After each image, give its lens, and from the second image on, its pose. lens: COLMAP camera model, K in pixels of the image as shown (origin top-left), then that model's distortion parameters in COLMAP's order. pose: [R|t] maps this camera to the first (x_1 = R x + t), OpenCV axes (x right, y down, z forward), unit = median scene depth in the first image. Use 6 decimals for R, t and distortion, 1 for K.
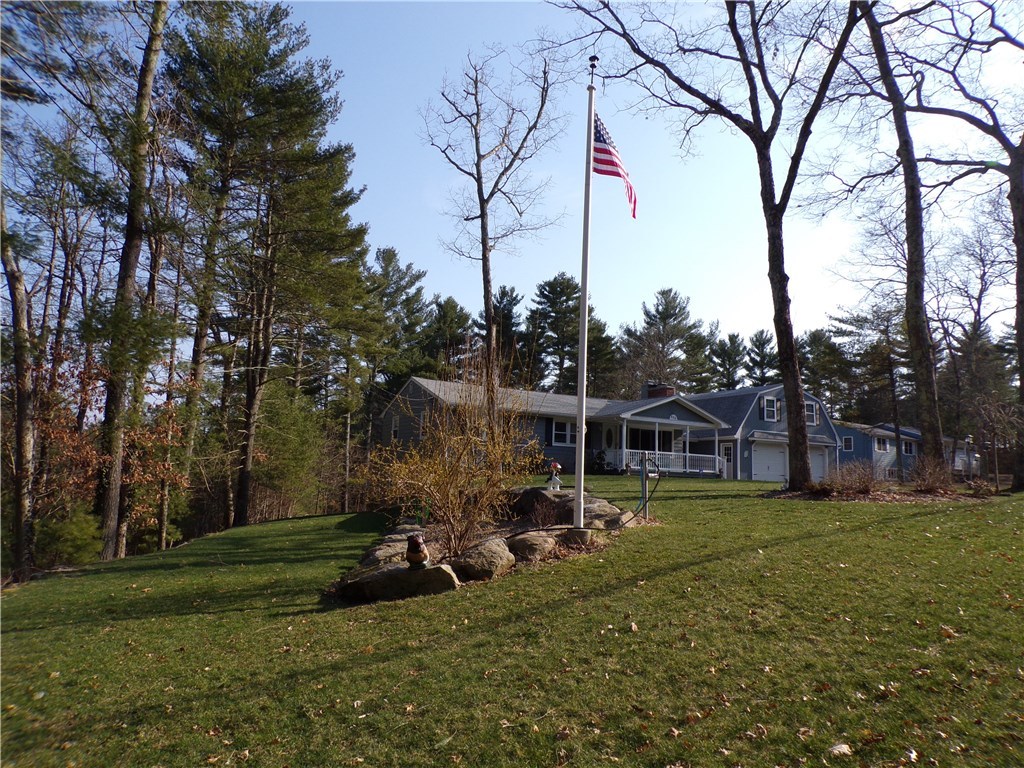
lens RADIAL K [[687.0, 0, 511.2], [0, 687.0, 387.5], [0, 0, 1]] dist [0.003949, -0.001744]
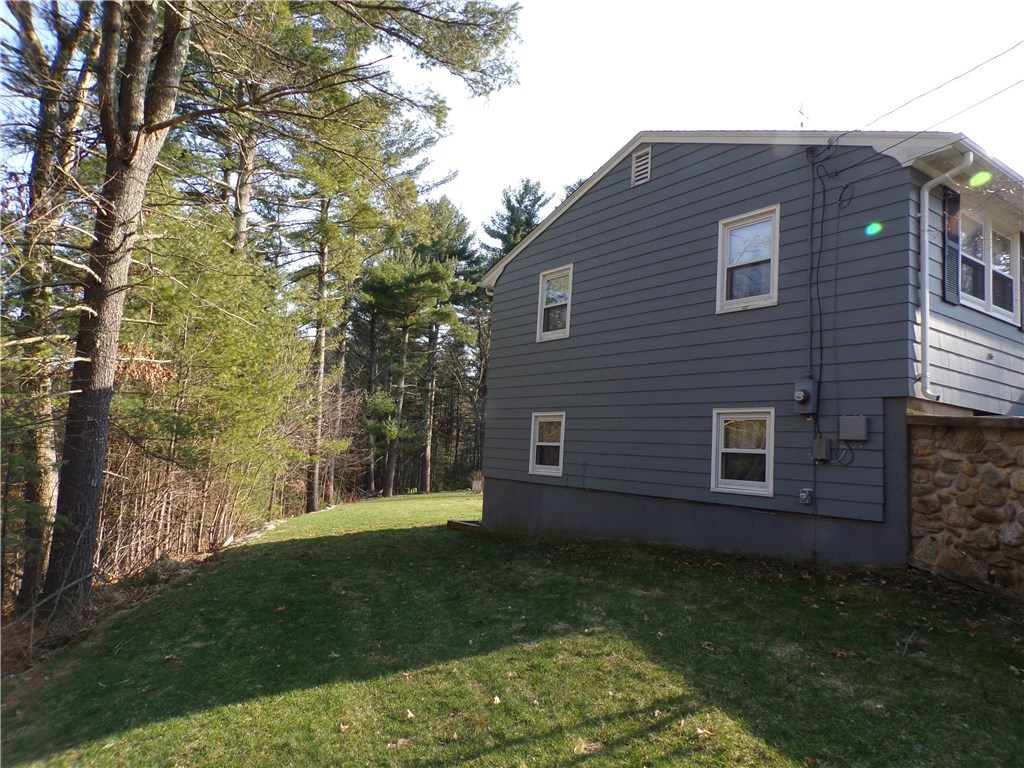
lens RADIAL K [[687.0, 0, 513.3], [0, 687.0, 383.5], [0, 0, 1]] dist [0.003949, -0.001744]
pose [[0.993671, 0.030794, 0.108023, -0.136690], [-0.035366, 0.998547, 0.040667, 0.053539], [-0.106613, -0.044230, 0.993316, 0.394974]]
